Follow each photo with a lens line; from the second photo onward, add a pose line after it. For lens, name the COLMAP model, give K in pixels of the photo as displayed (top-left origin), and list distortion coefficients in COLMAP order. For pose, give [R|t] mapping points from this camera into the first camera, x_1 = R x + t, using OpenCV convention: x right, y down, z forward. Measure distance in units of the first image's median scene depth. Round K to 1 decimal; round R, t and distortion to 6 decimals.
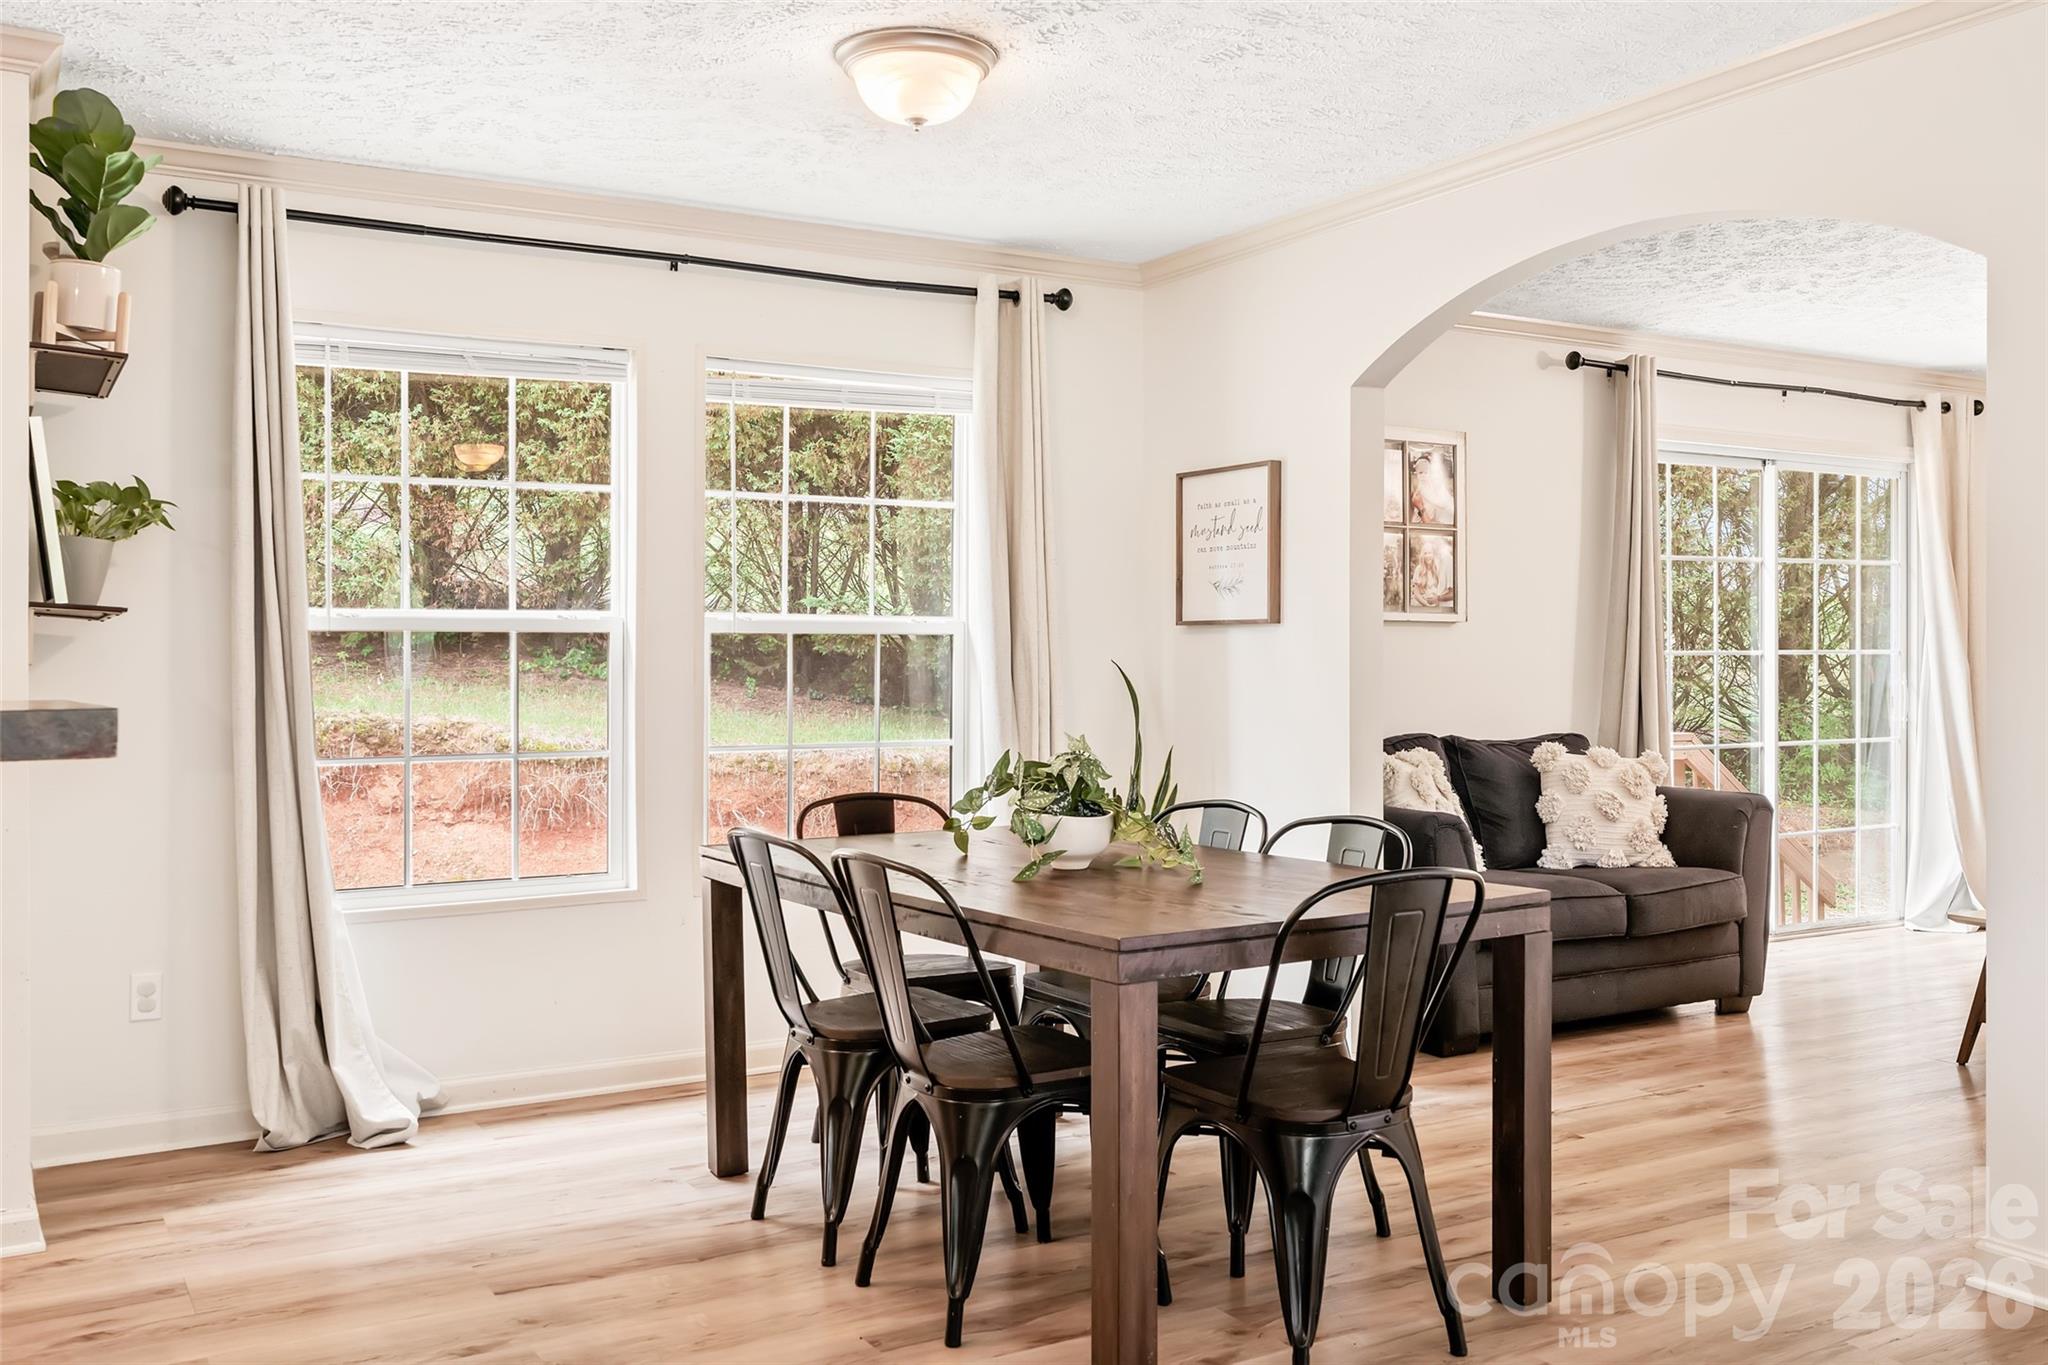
lens RADIAL K [[1761.4, 0, 1032.8], [0, 1761.4, 664.3], [0, 0, 1]] dist [0.003270, -0.003320]
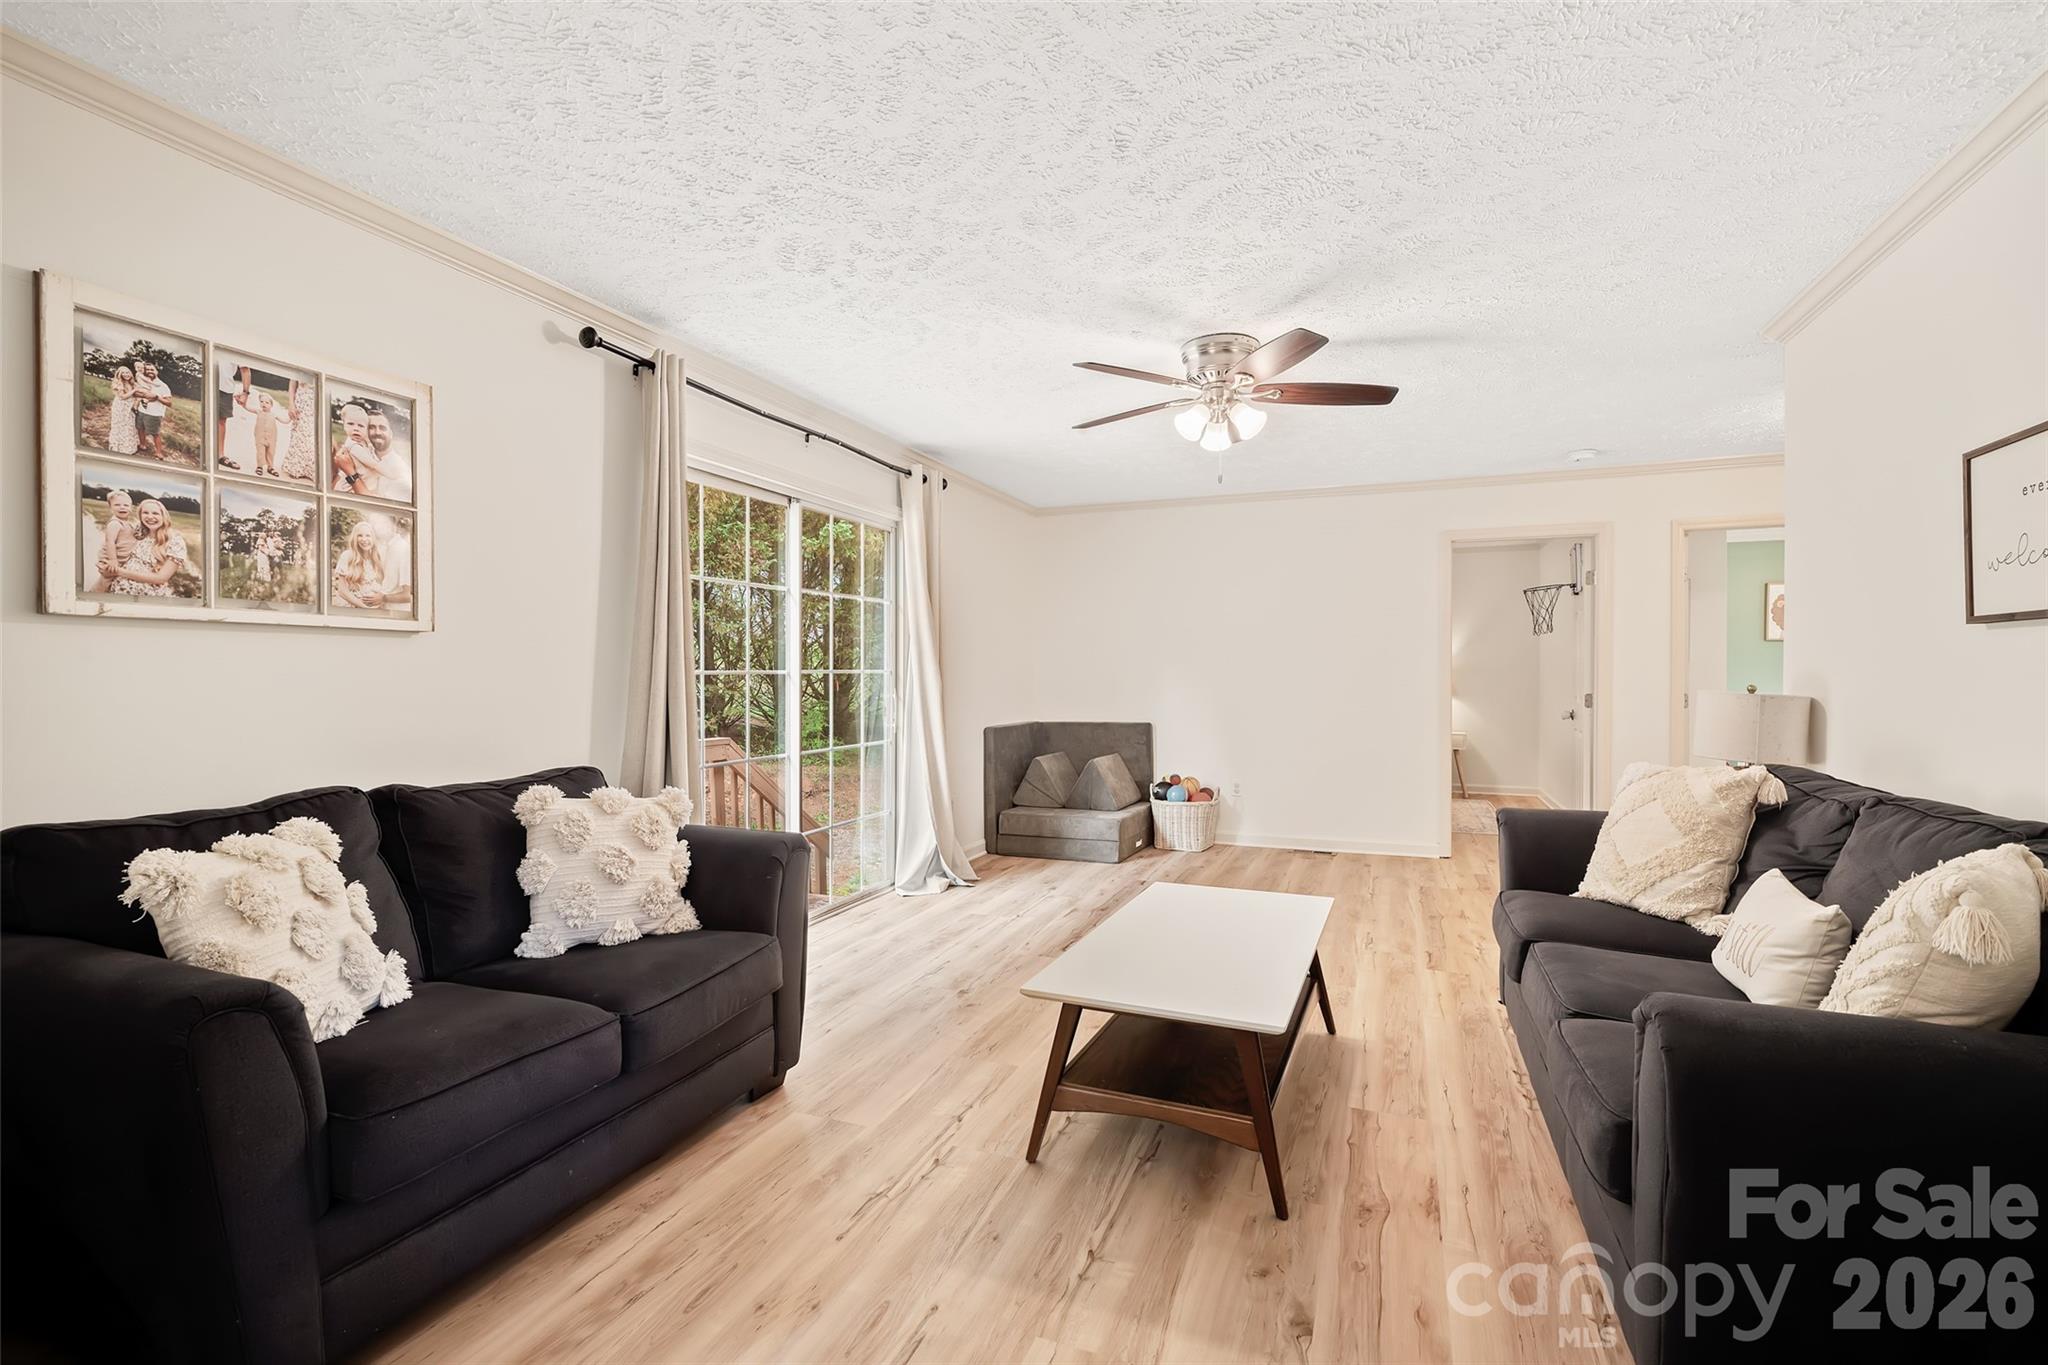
lens RADIAL K [[931.0, 0, 1029.4], [0, 931.0, 672.8], [0, 0, 1]] dist [0.003931, 0.000421]
pose [[0.788594, 0.001186, 0.614913, 0.206846], [0.003290, 0.999976, -0.006148, -0.002512], [-0.614906, 0.006871, 0.788571, 0.530664]]
